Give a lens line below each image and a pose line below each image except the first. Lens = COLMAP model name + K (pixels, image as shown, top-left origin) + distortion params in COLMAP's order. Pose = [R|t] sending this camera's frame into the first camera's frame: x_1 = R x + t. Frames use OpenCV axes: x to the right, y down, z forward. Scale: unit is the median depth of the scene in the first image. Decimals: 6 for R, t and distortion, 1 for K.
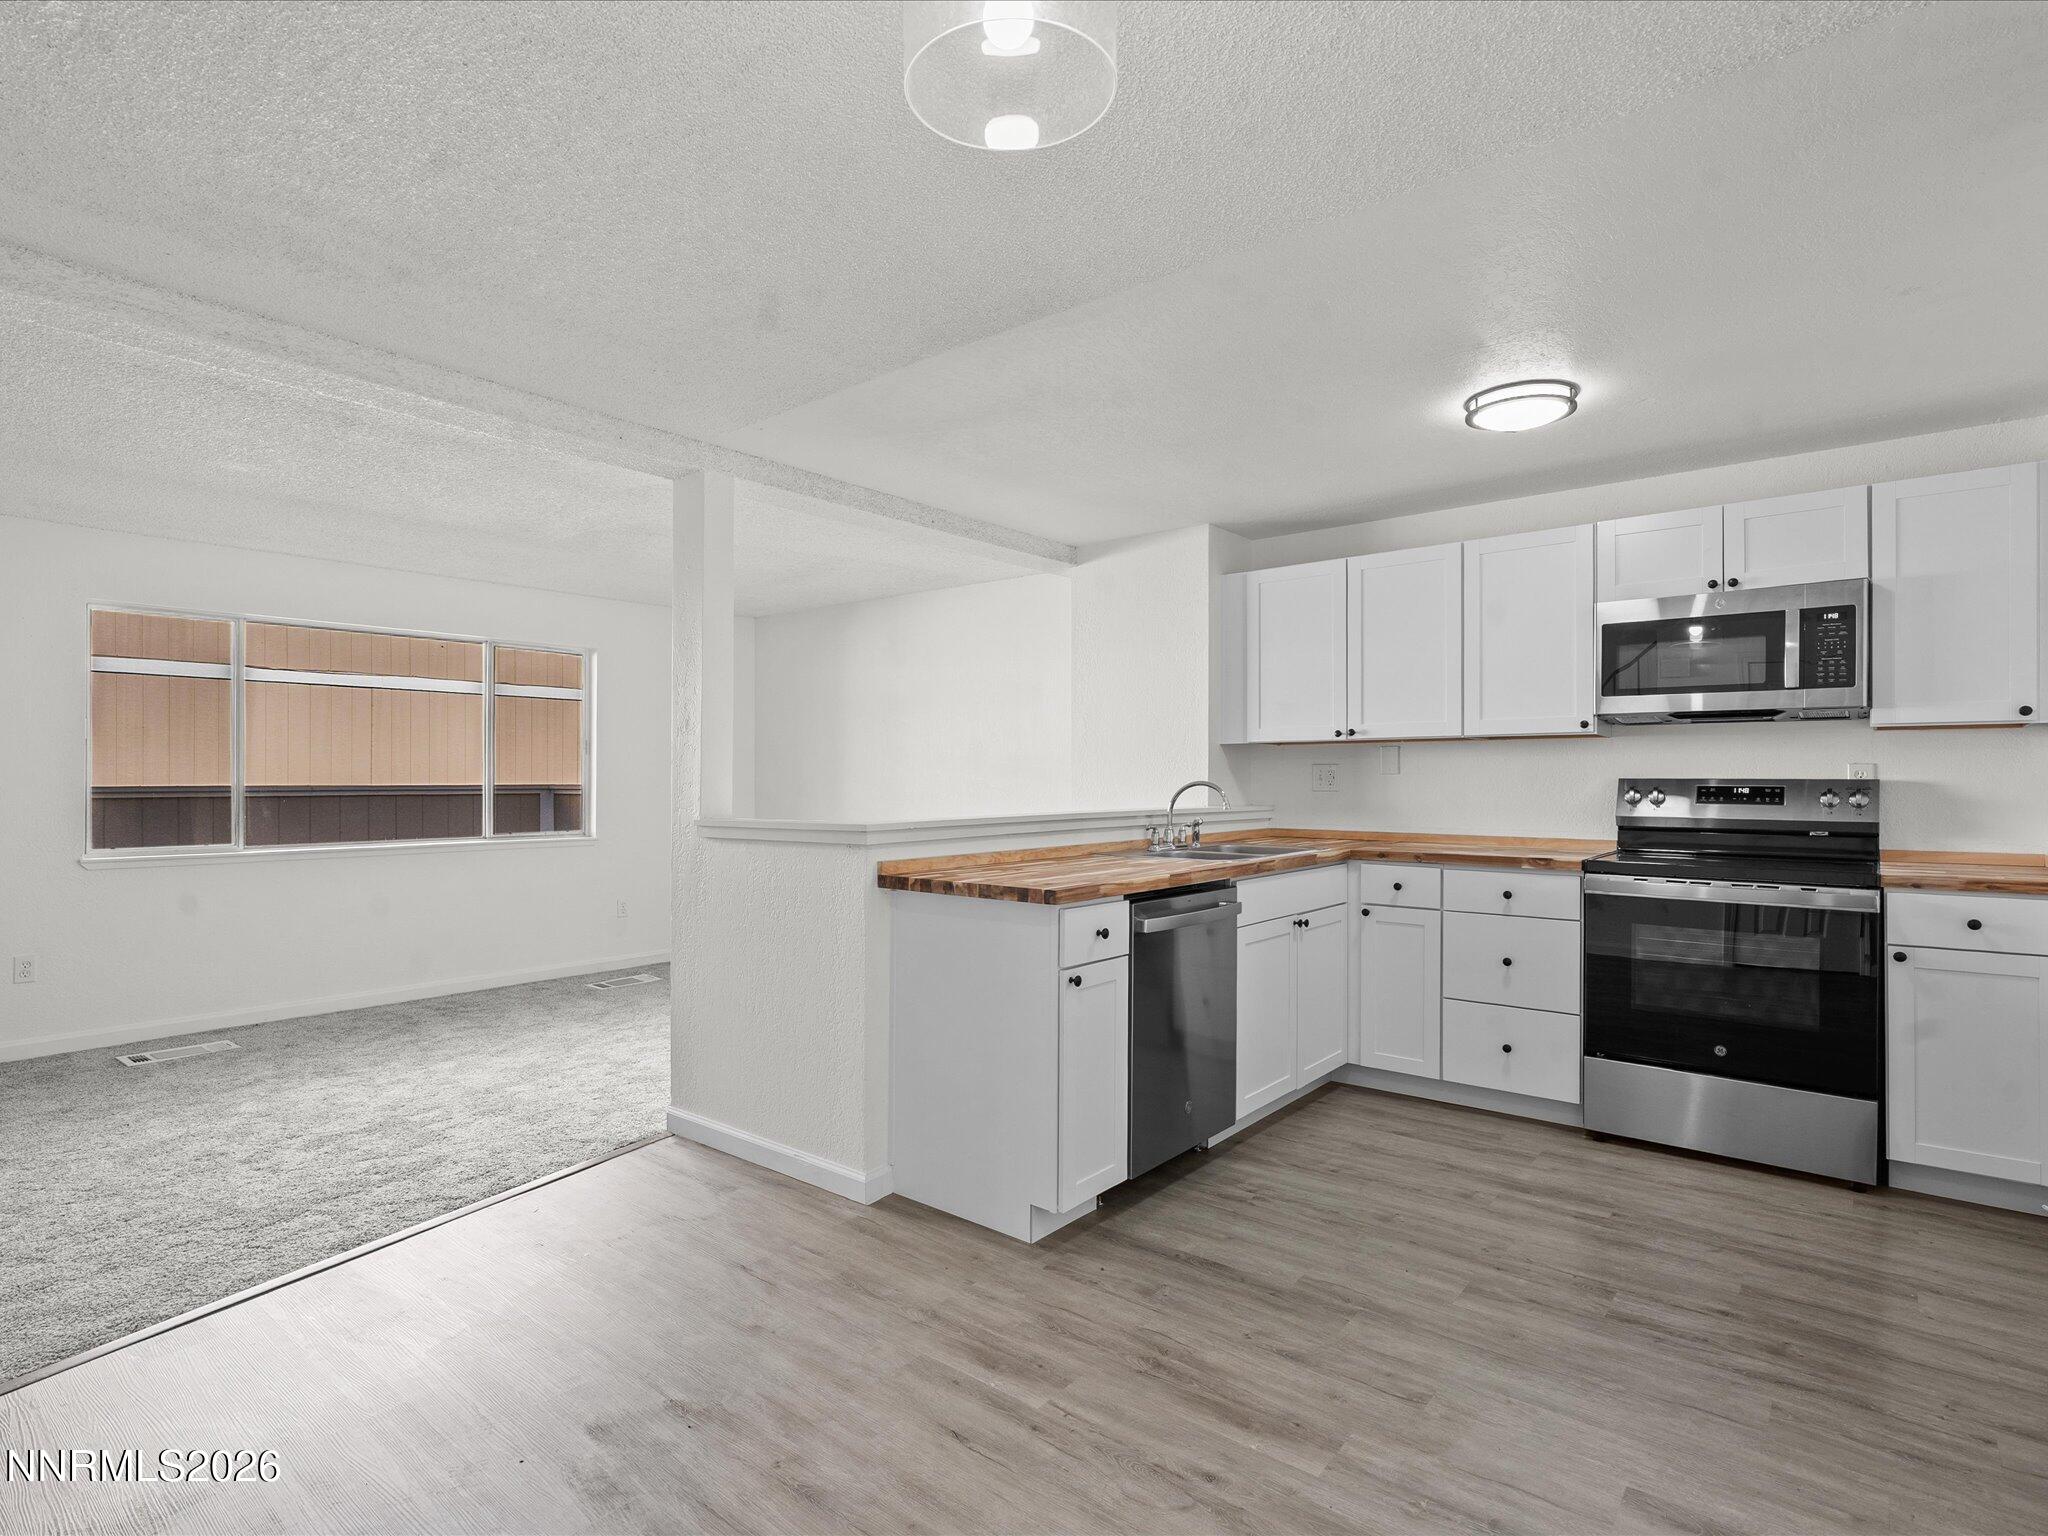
lens RADIAL K [[1029.6, 0, 1028.3], [0, 1029.6, 776.1], [0, 0, 1]] dist [0.001063, 0.001762]
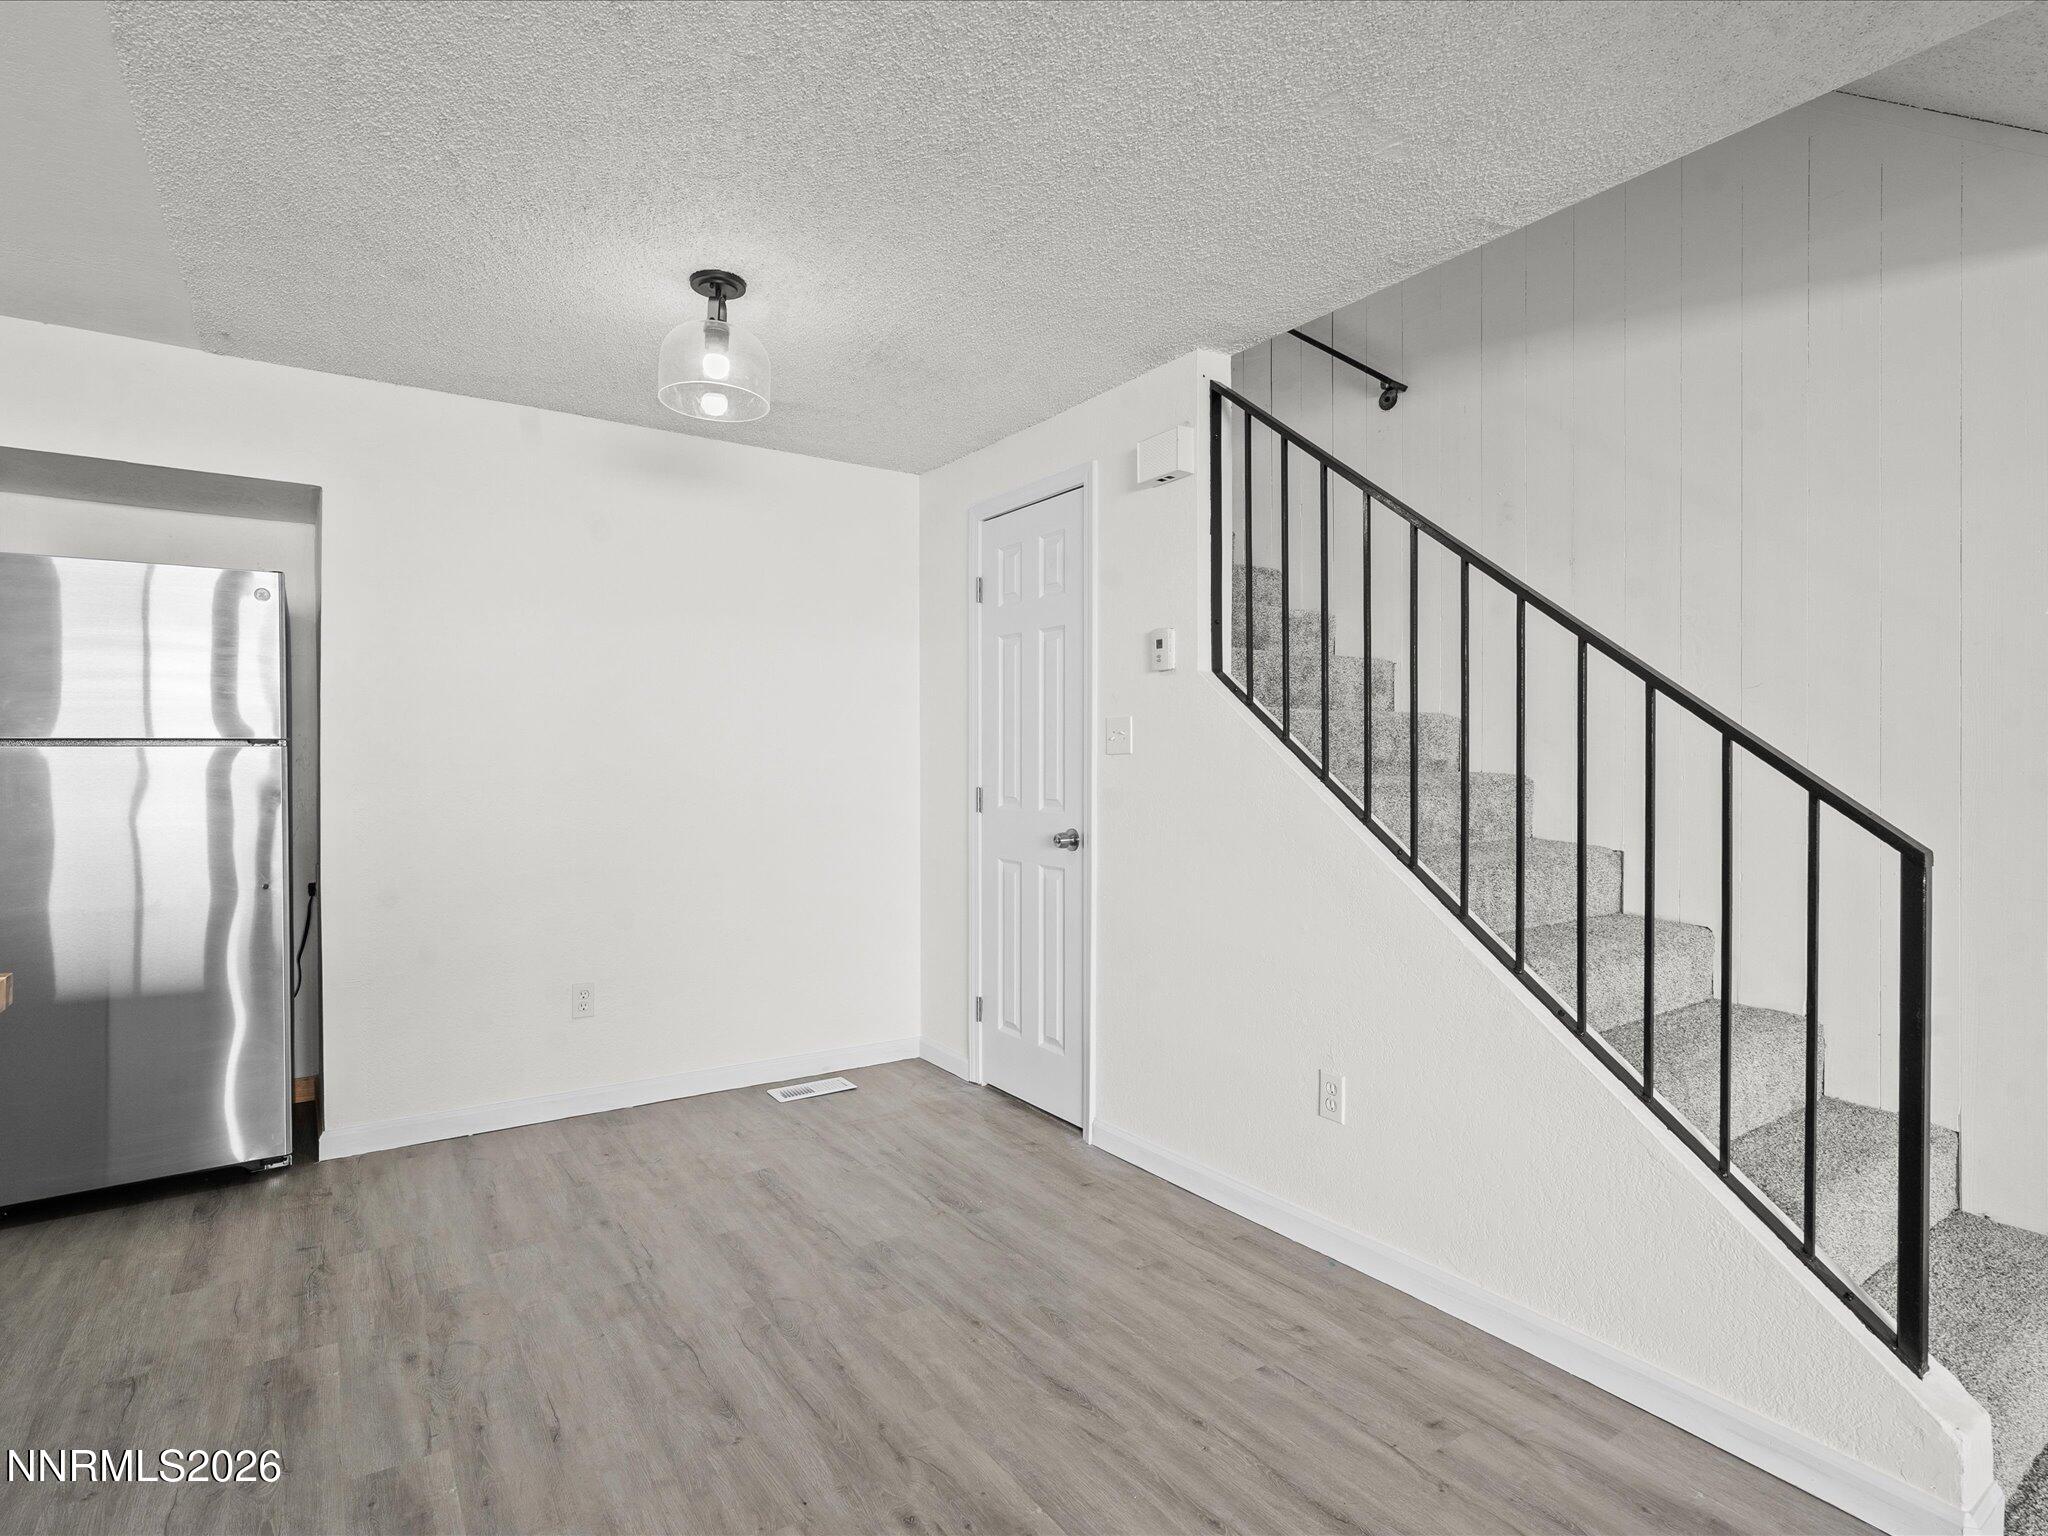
lens RADIAL K [[1072.9, 0, 1024.0], [0, 1072.9, 768.0], [0, 0, 1]] dist [0.000351, 0.001723]
pose [[-0.955708, -0.001461, 0.294314, -0.432417], [-0.000271, 0.999992, 0.004083, 0.010205], [-0.294318, 0.003822, -0.955700, 1.015085]]
